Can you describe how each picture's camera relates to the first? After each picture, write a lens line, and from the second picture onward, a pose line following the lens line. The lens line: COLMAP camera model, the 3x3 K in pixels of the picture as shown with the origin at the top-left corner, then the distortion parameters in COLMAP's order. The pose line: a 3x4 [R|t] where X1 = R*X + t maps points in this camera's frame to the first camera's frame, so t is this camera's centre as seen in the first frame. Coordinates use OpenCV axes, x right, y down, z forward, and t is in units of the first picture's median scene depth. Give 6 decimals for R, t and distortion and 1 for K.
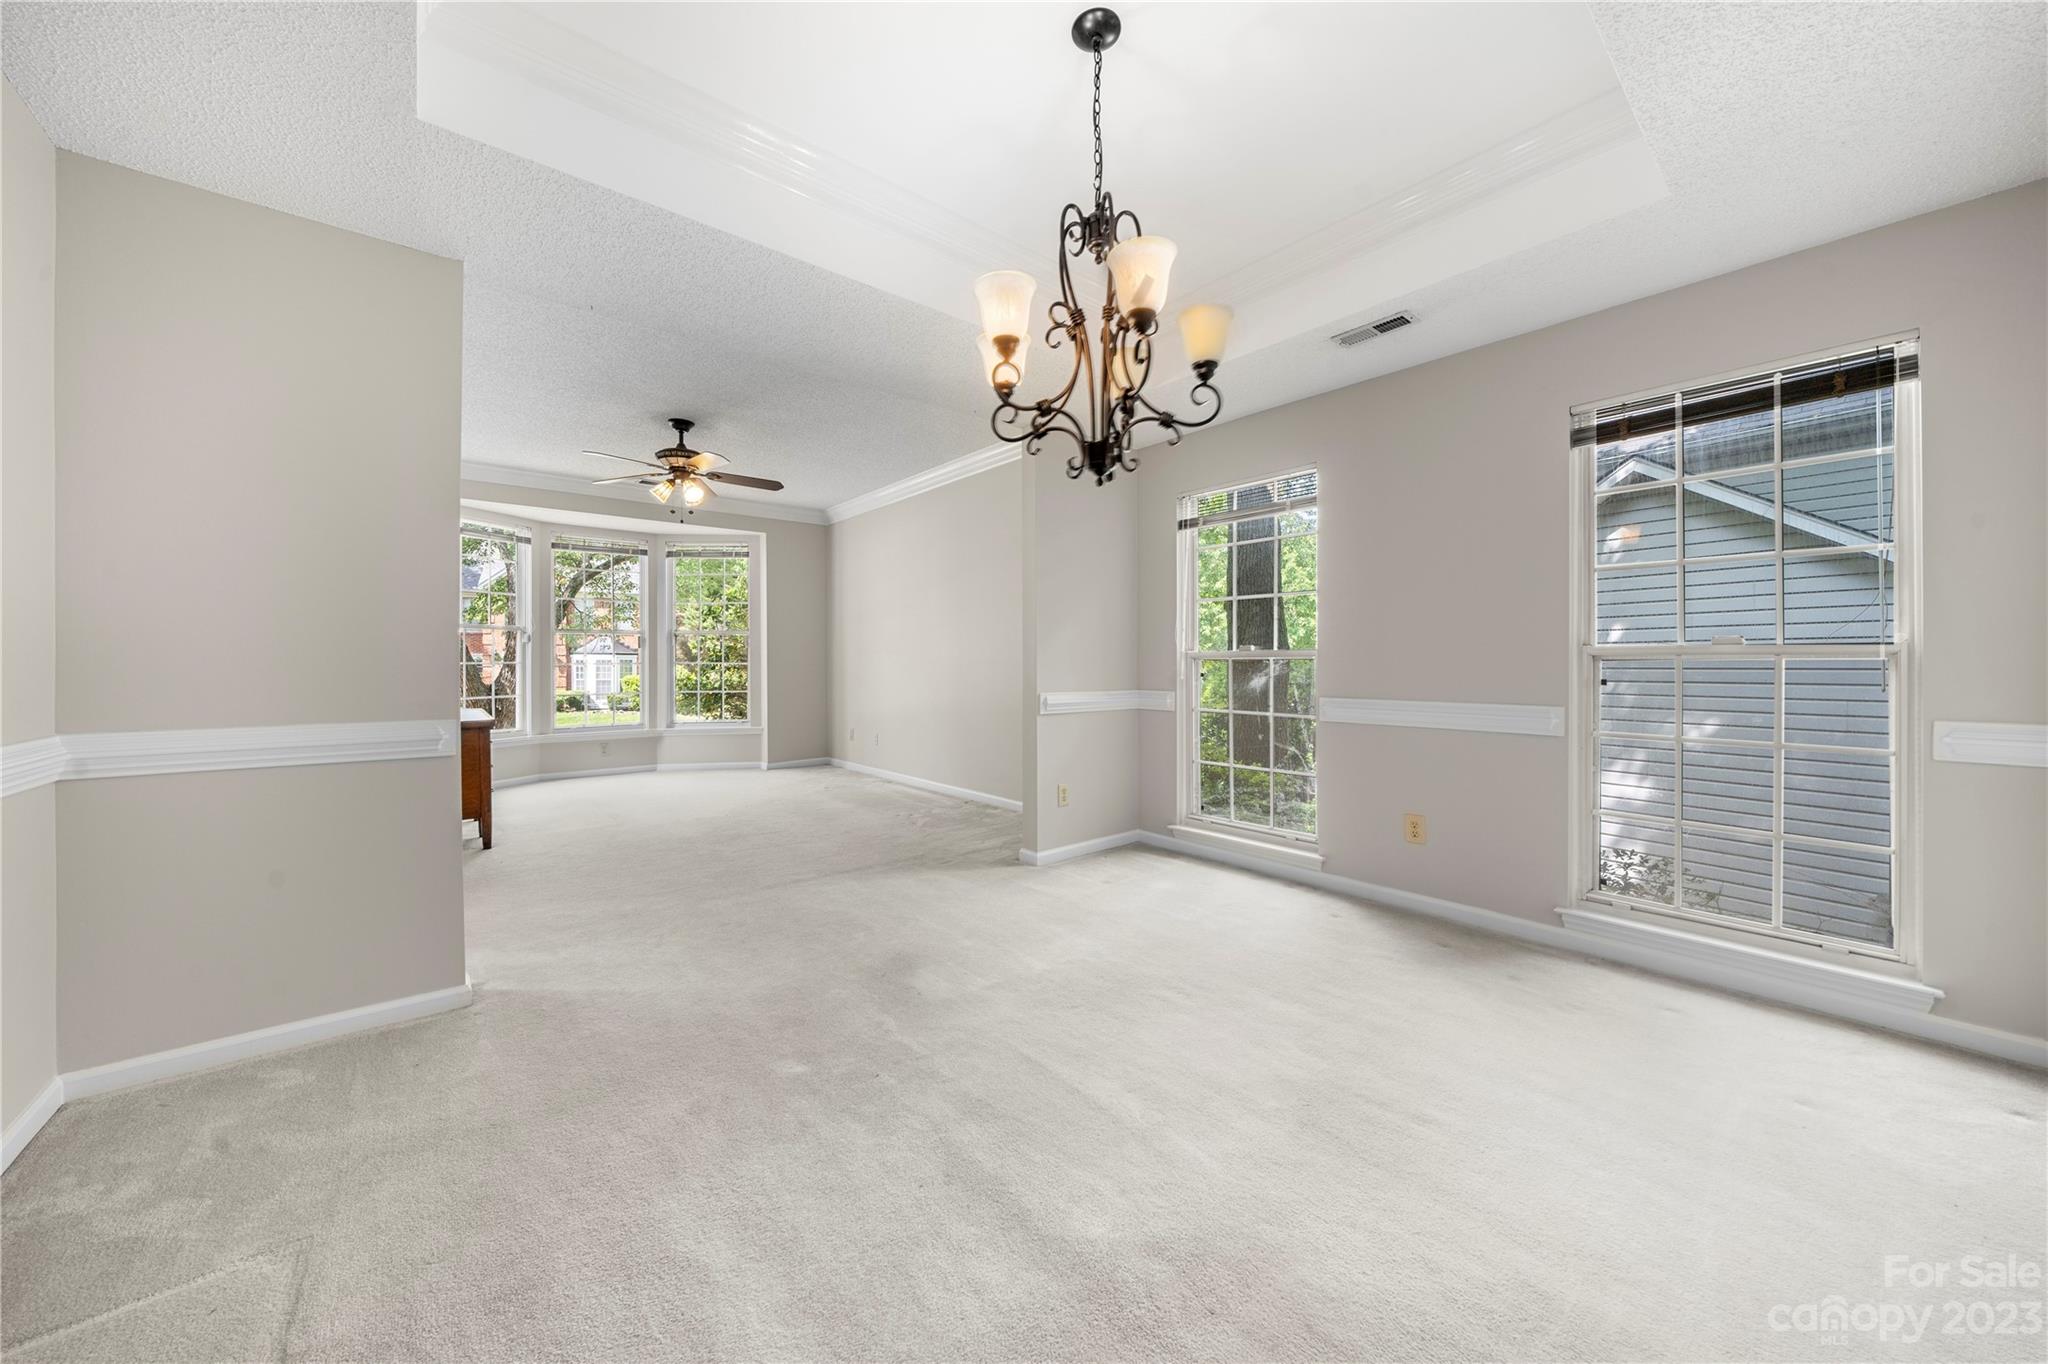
lens RADIAL K [[691.4, 0, 981.9], [0, 691.4, 663.2], [0, 0, 1]] dist [-0.005752, 0.000579]
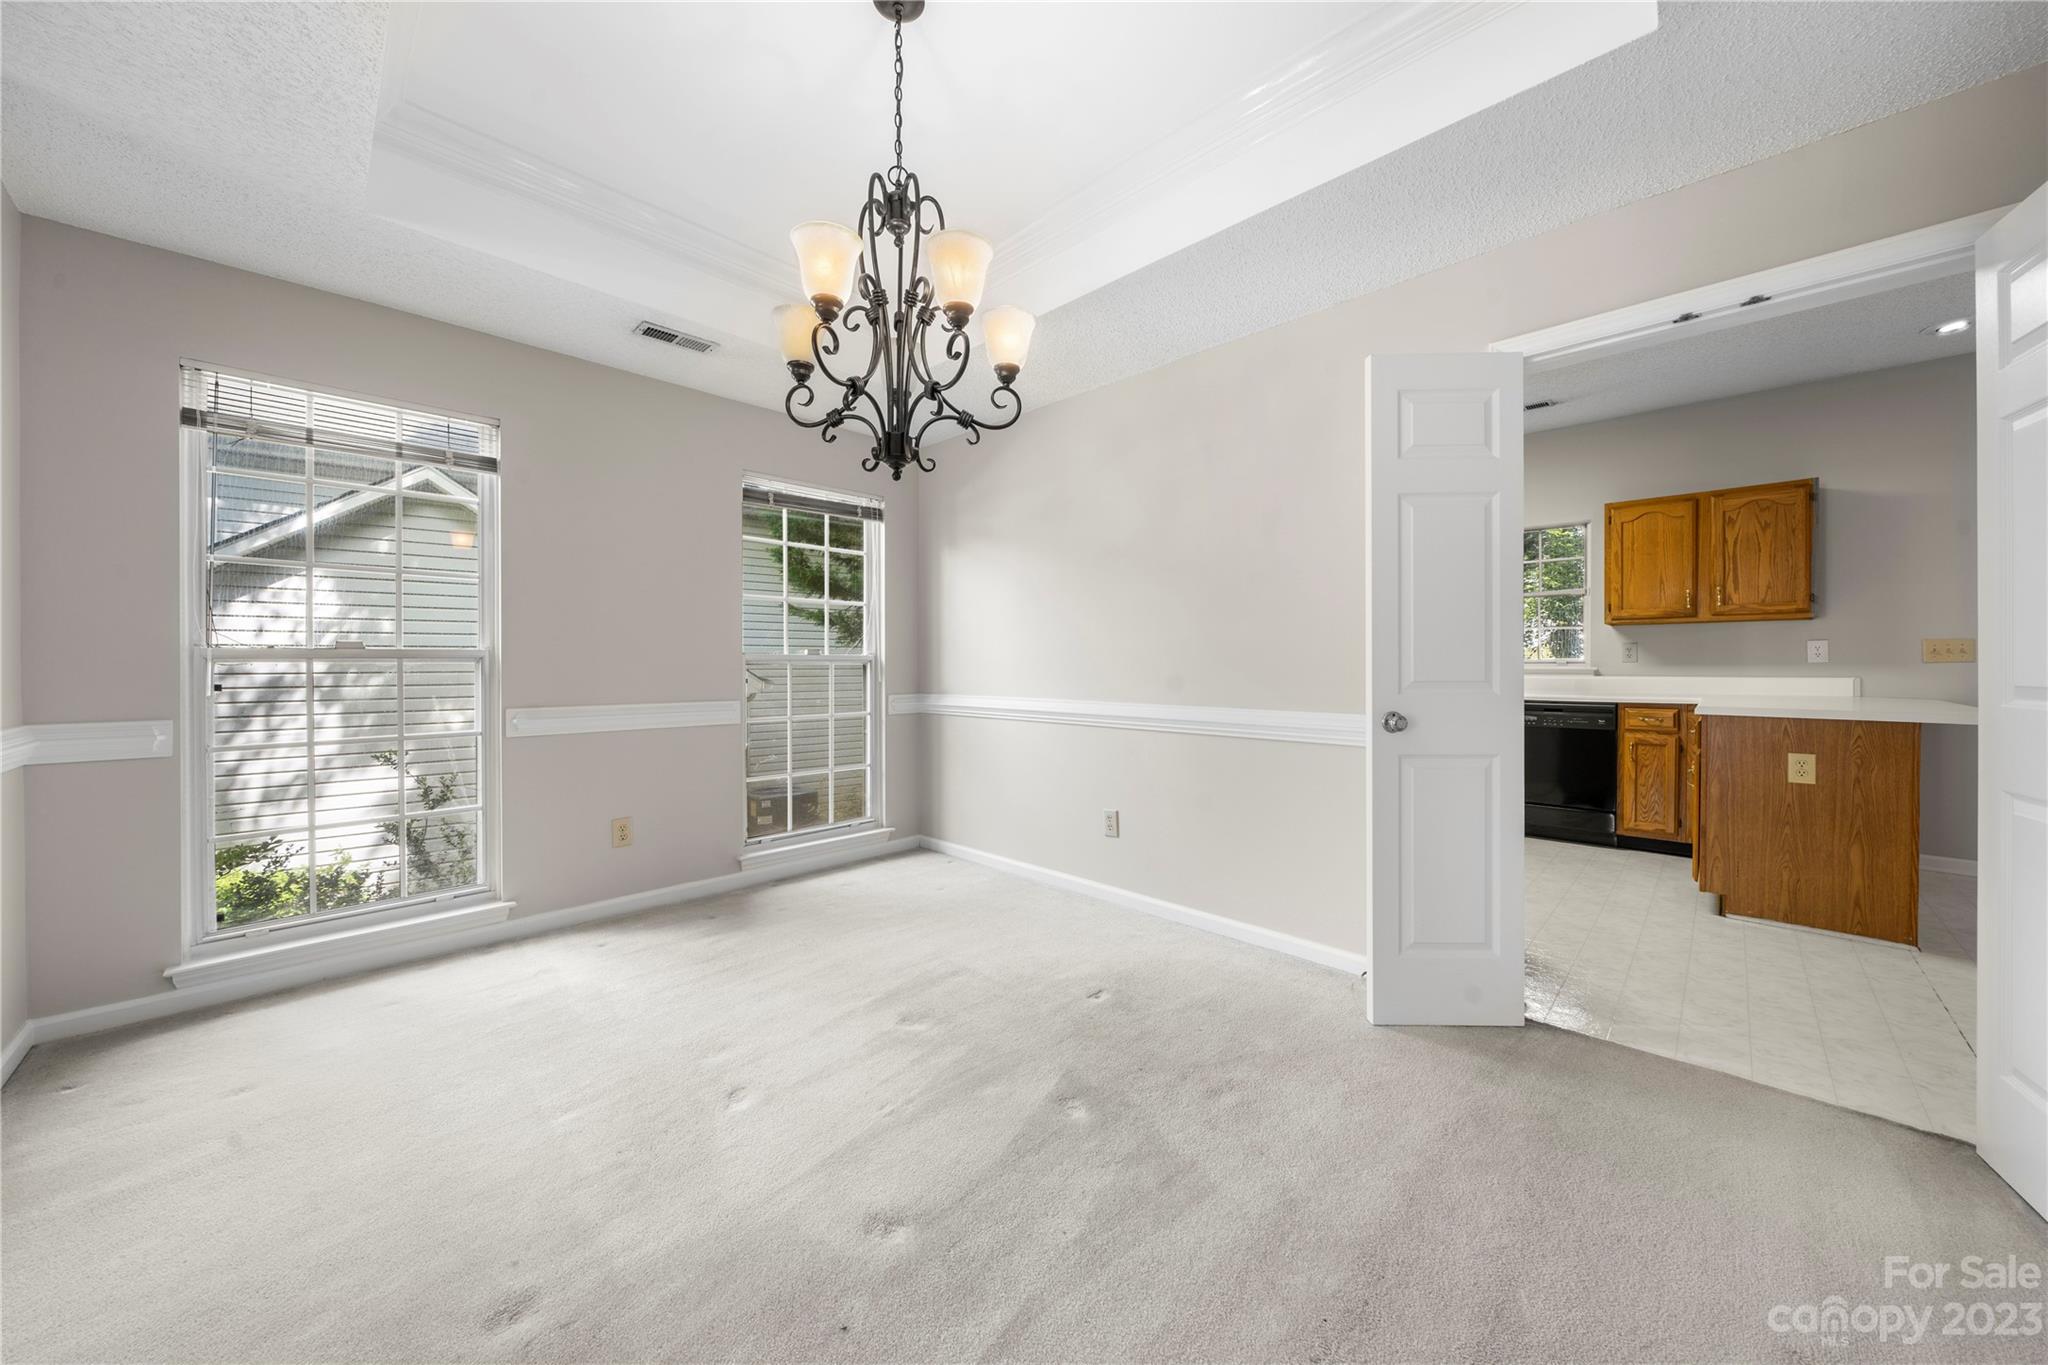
lens RADIAL K [[691.4, 0, 1036.6], [0, 691.4, 672.0], [0, 0, 1]] dist [-0.005752, 0.000579]
pose [[-0.138250, -0.007030, 0.990372, -0.414199], [-0.005169, 0.999966, 0.006377, -0.005196], [-0.990384, -0.004237, -0.138282, 0.485490]]
